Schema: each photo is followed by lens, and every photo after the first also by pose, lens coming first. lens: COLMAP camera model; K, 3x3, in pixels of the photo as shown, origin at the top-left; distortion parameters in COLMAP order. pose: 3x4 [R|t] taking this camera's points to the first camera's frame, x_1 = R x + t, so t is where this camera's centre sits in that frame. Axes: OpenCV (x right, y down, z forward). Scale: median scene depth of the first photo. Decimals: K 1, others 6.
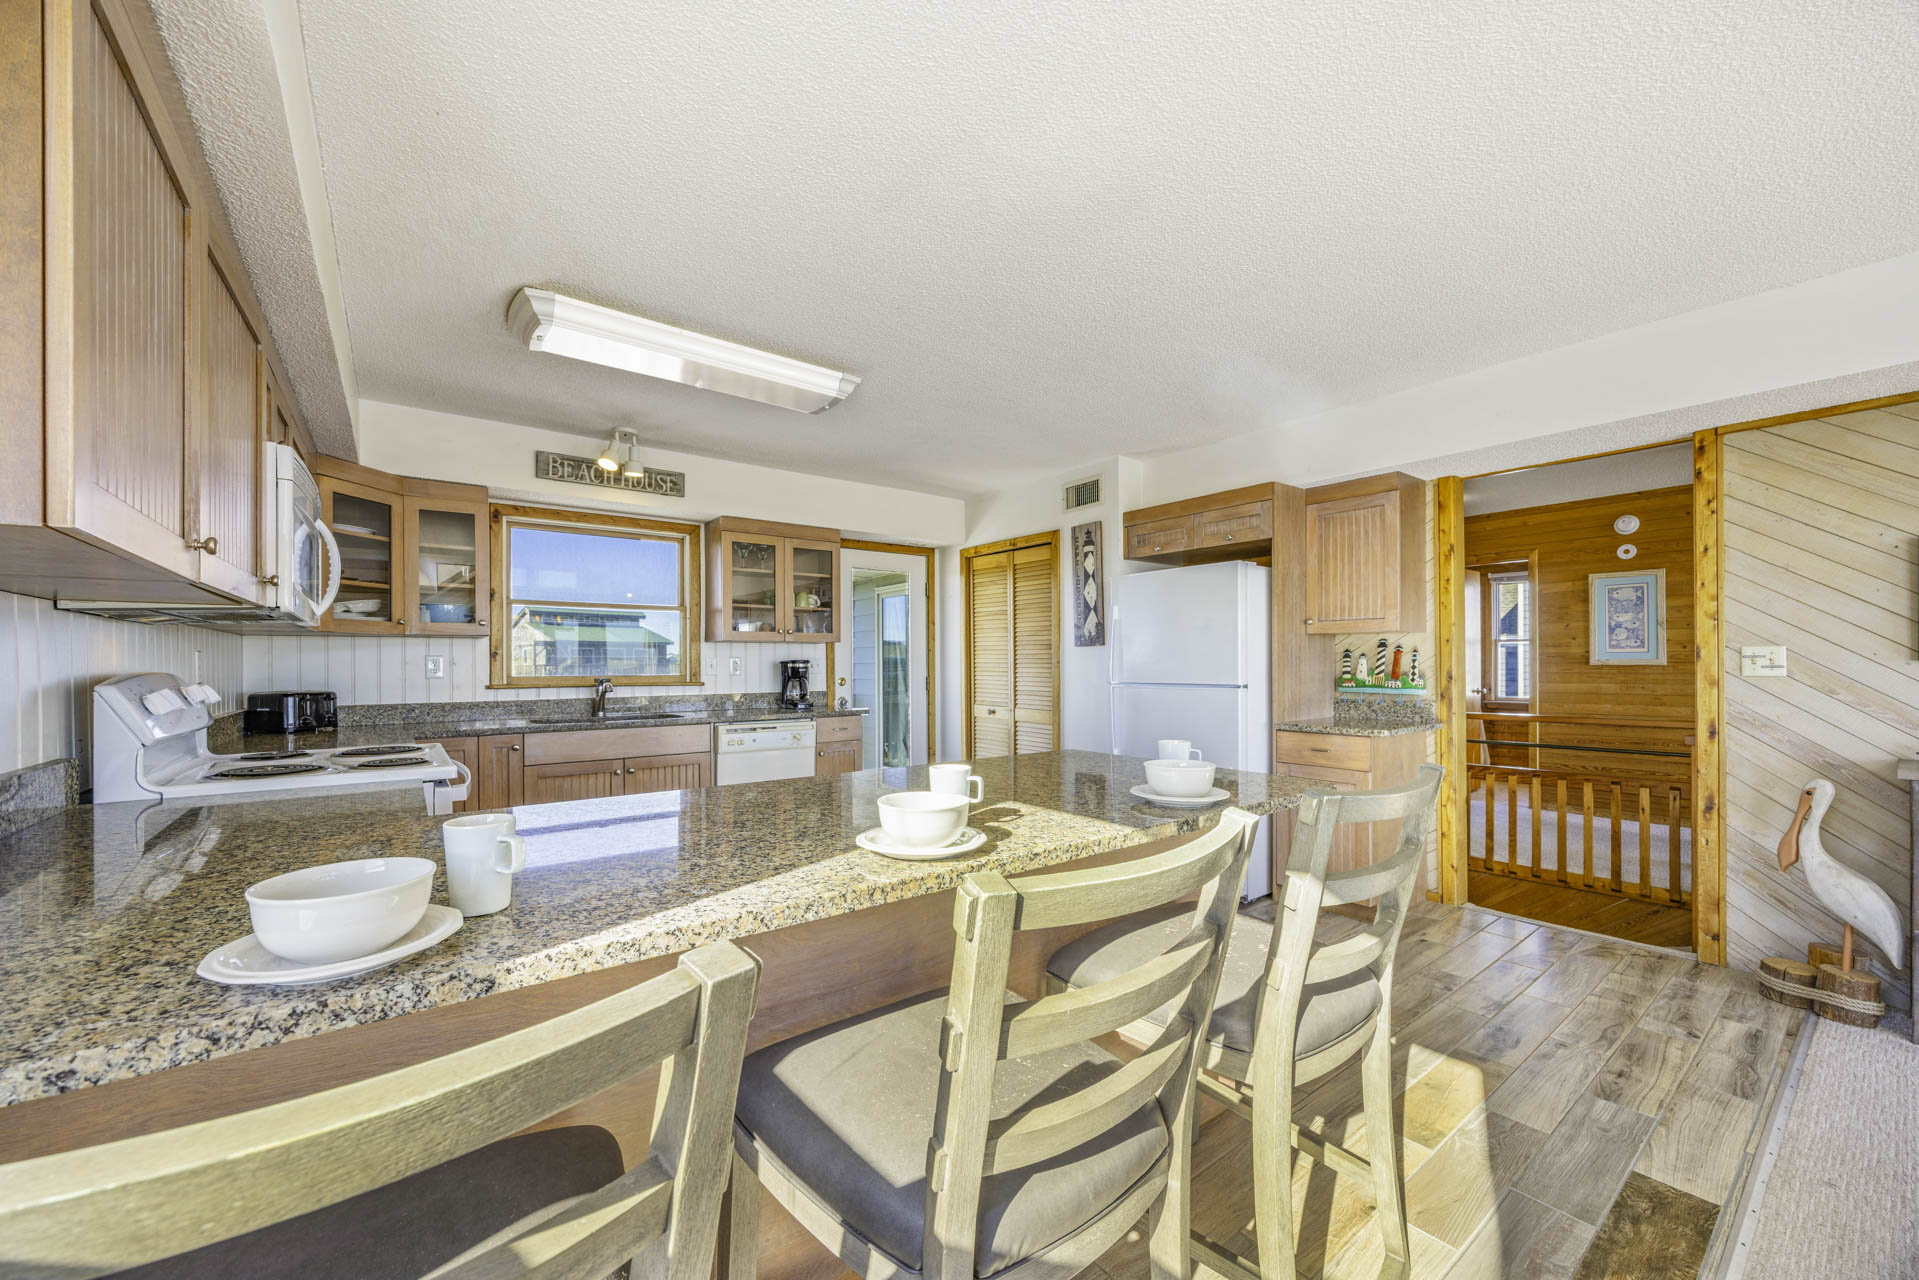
lens RADIAL K [[733.3, 0, 952.5], [0, 733.3, 663.6], [0, 0, 1]] dist [-0.001153, -0.000196]
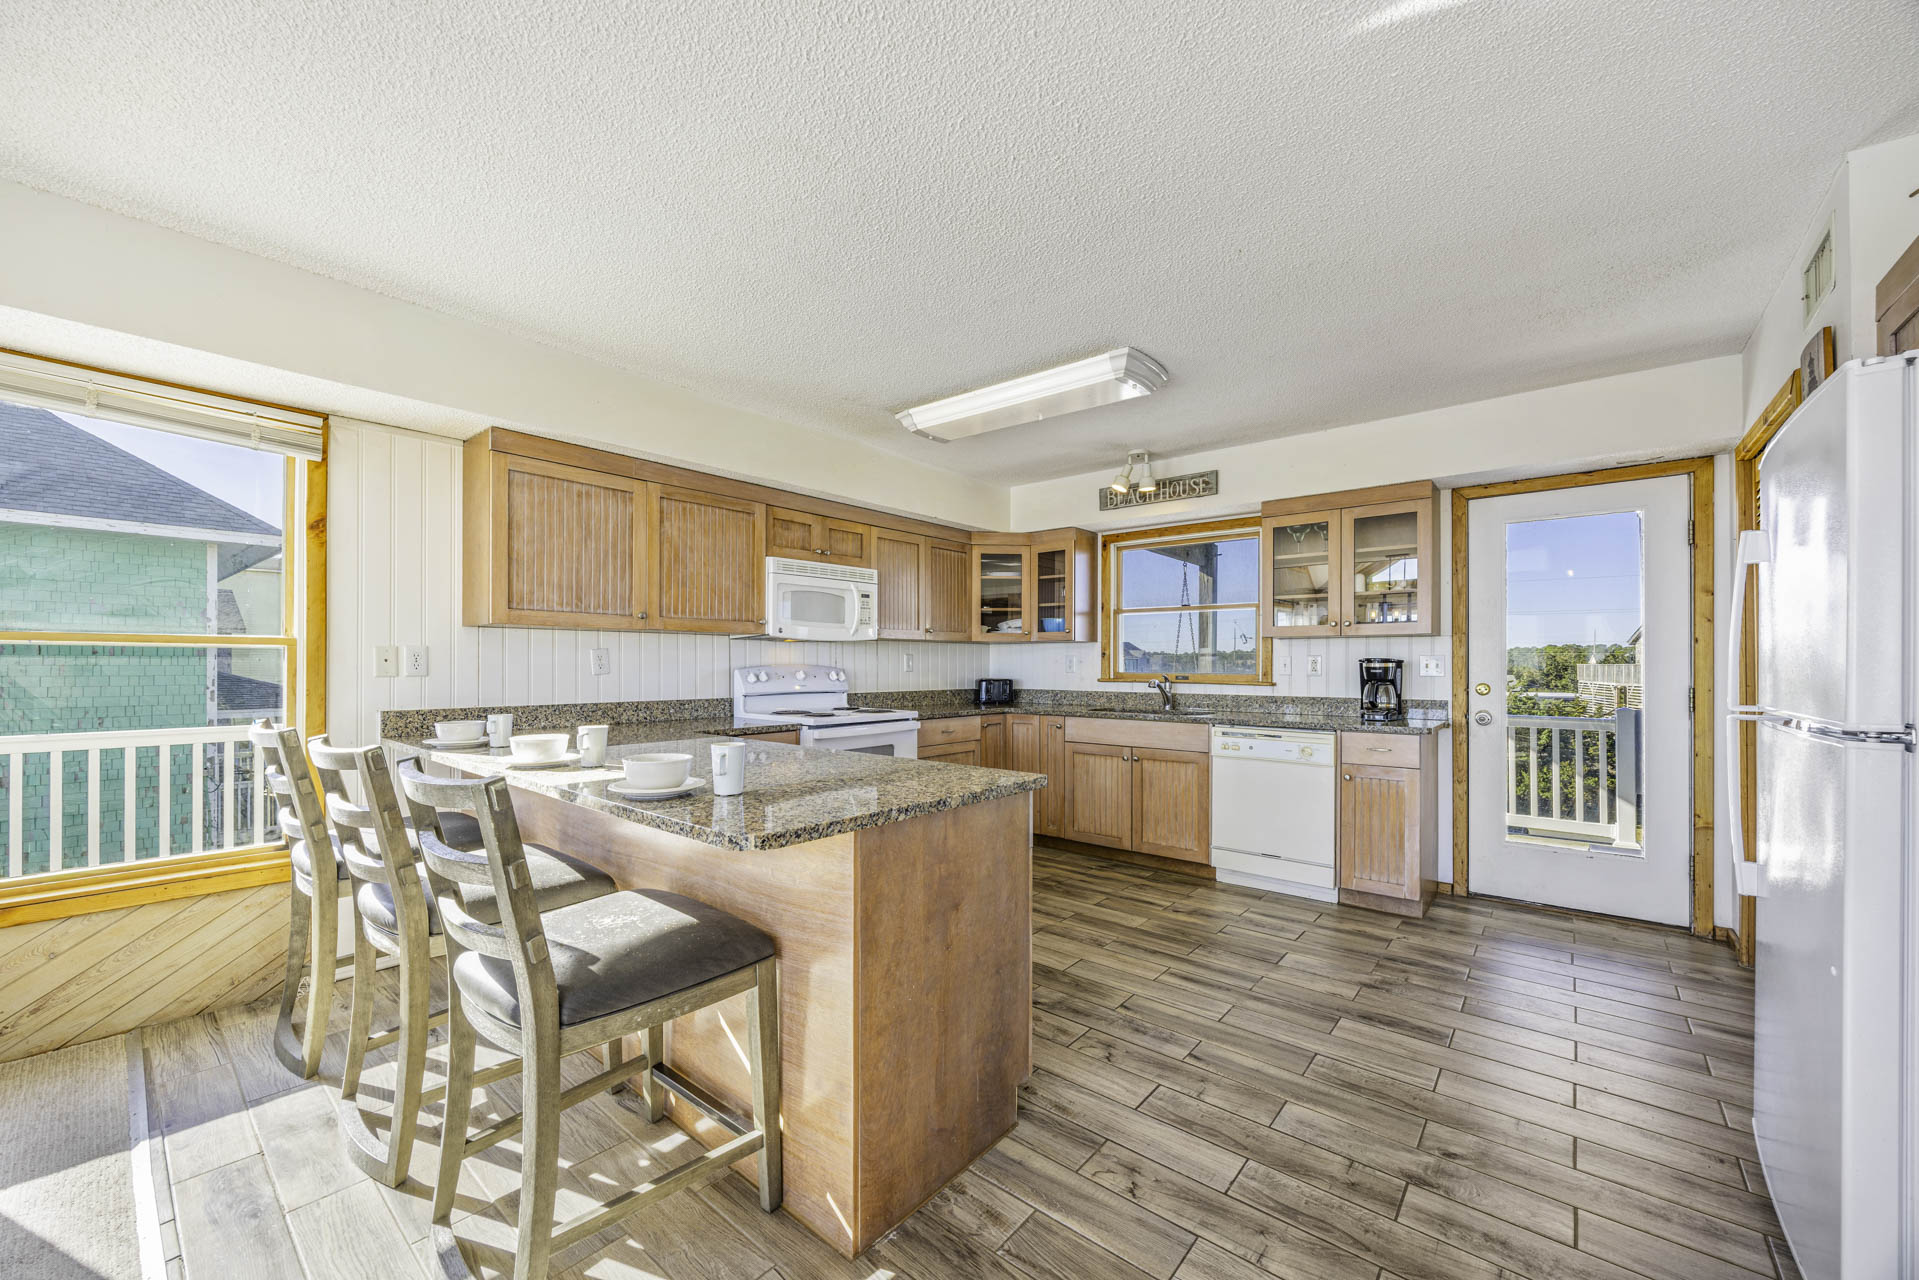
lens RADIAL K [[733.3, 0, 952.5], [0, 733.3, 663.6], [0, 0, 1]] dist [-0.001153, -0.000196]
pose [[0.223689, 0.005767, -0.974644, 0.698615], [-0.003767, 0.999980, 0.005052, -0.002570], [0.974653, 0.002541, 0.223706, 0.580385]]
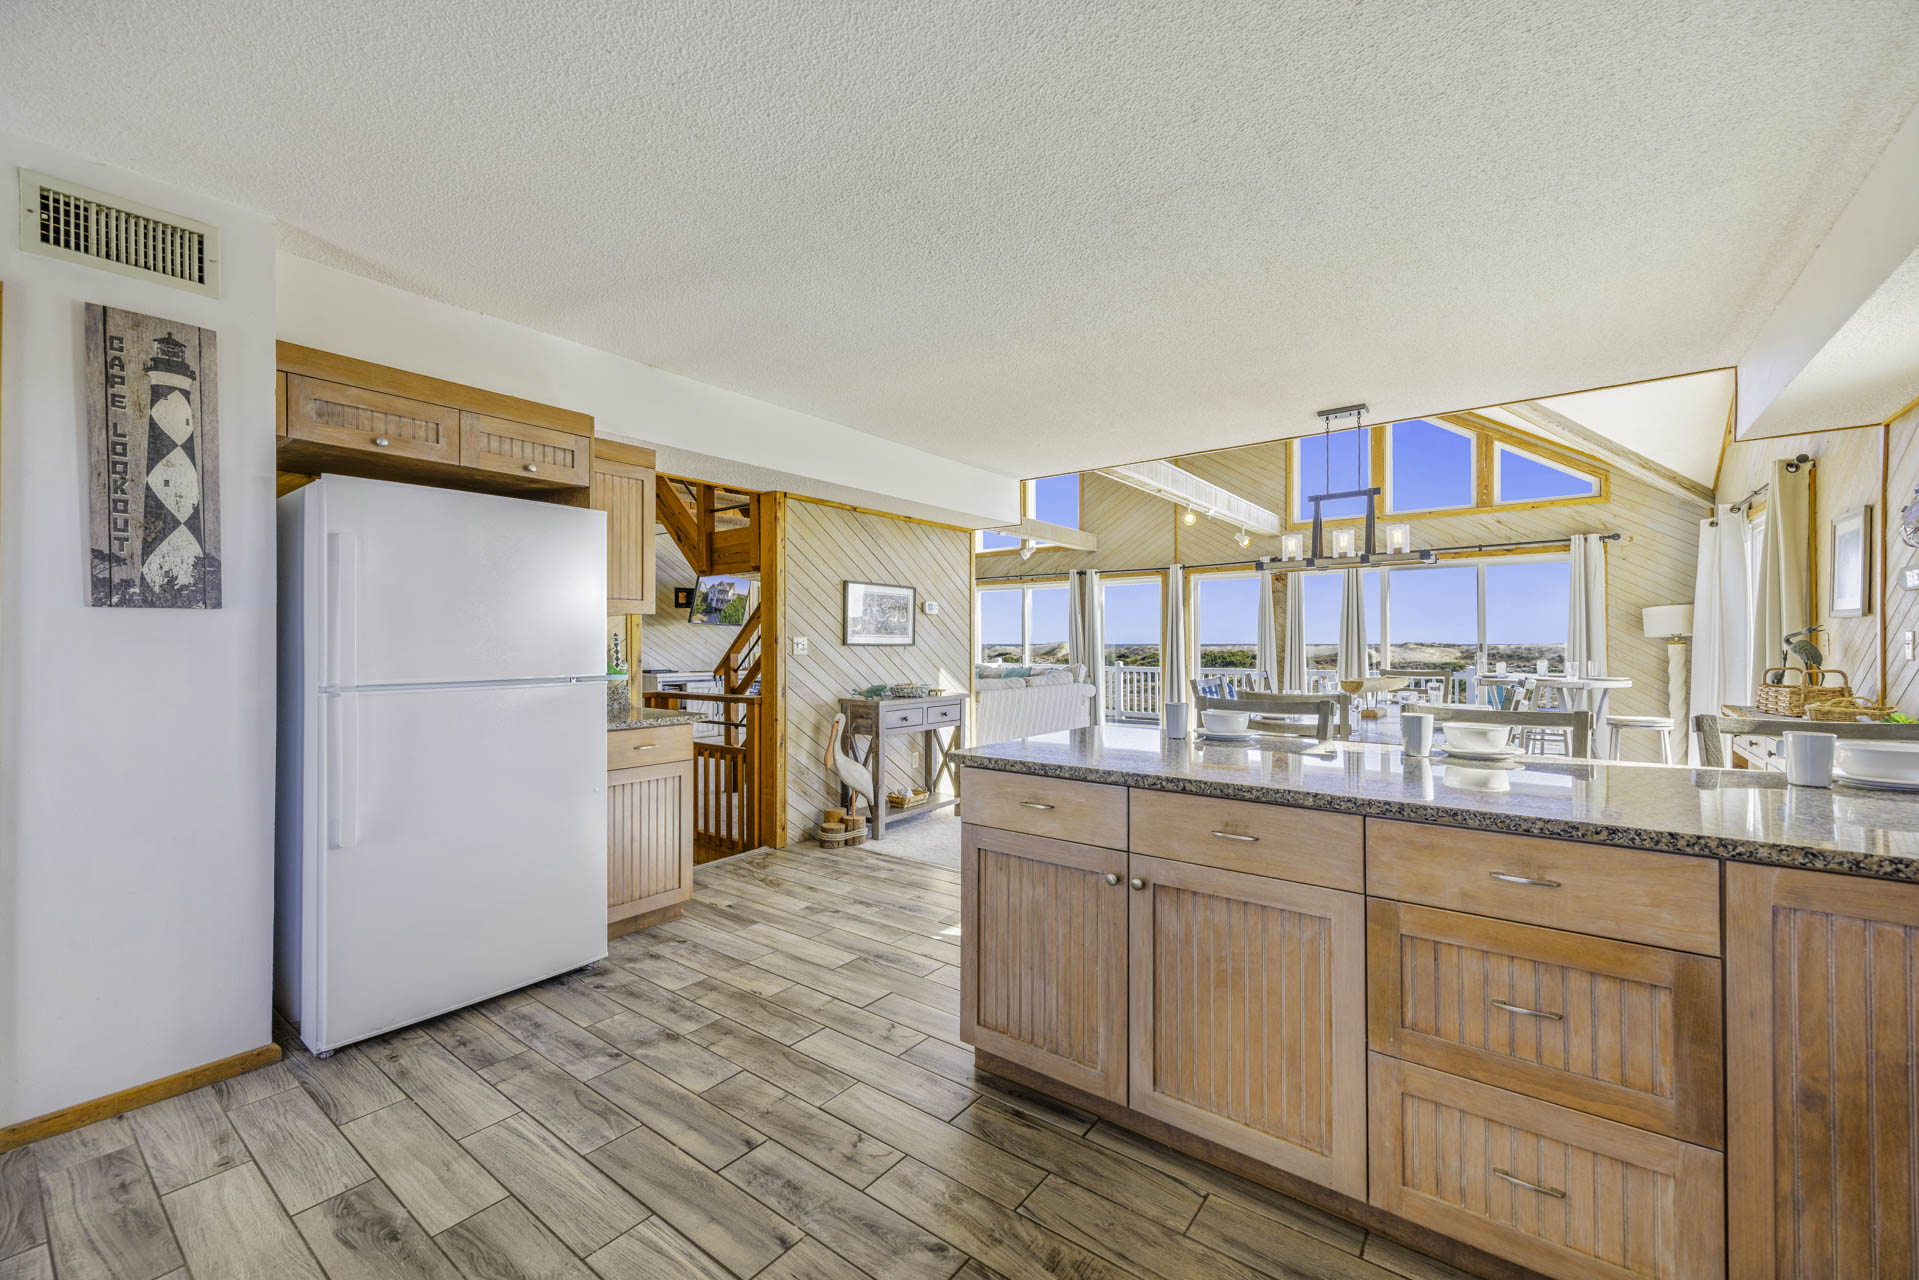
lens RADIAL K [[775.7, 0, 959.5], [0, 775.7, 640.0], [0, 0, 1]] dist [0.015840, -0.000114]
pose [[-0.278383, 0.009870, 0.960420, -0.539258], [0.004198, 0.999950, -0.009059, 0.000487], [-0.960461, 0.001510, -0.278410, 0.972766]]
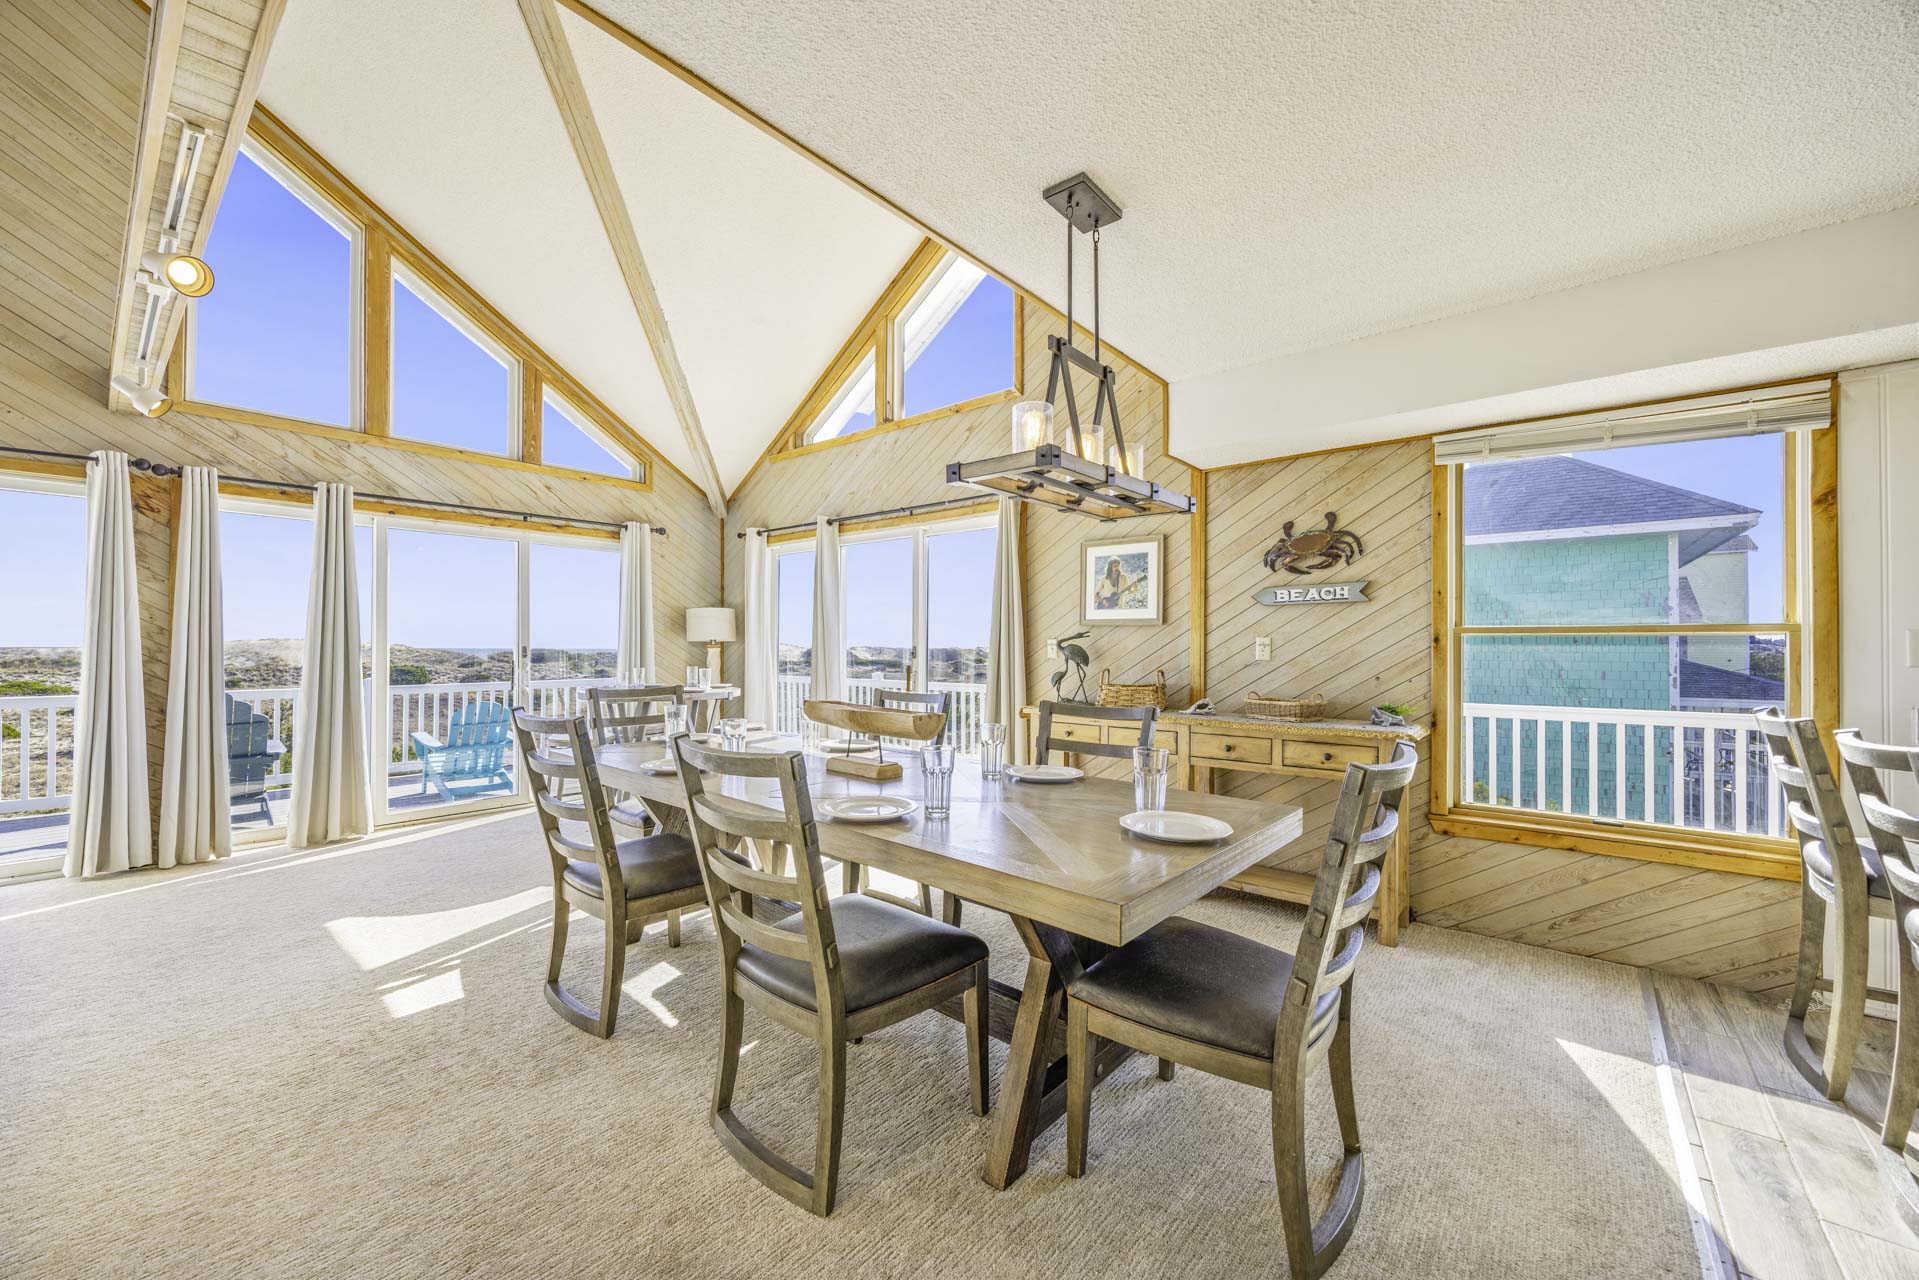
lens RADIAL K [[732.3, 0, 949.2], [0, 732.3, 638.8], [0, 0, 1]] dist [-0.000232, -0.000585]
pose [[-0.974095, -0.000109, -0.226139, 0.783184], [0.002288, 0.999944, -0.010338, -0.002118], [0.226128, -0.010588, -0.974040, 0.593257]]
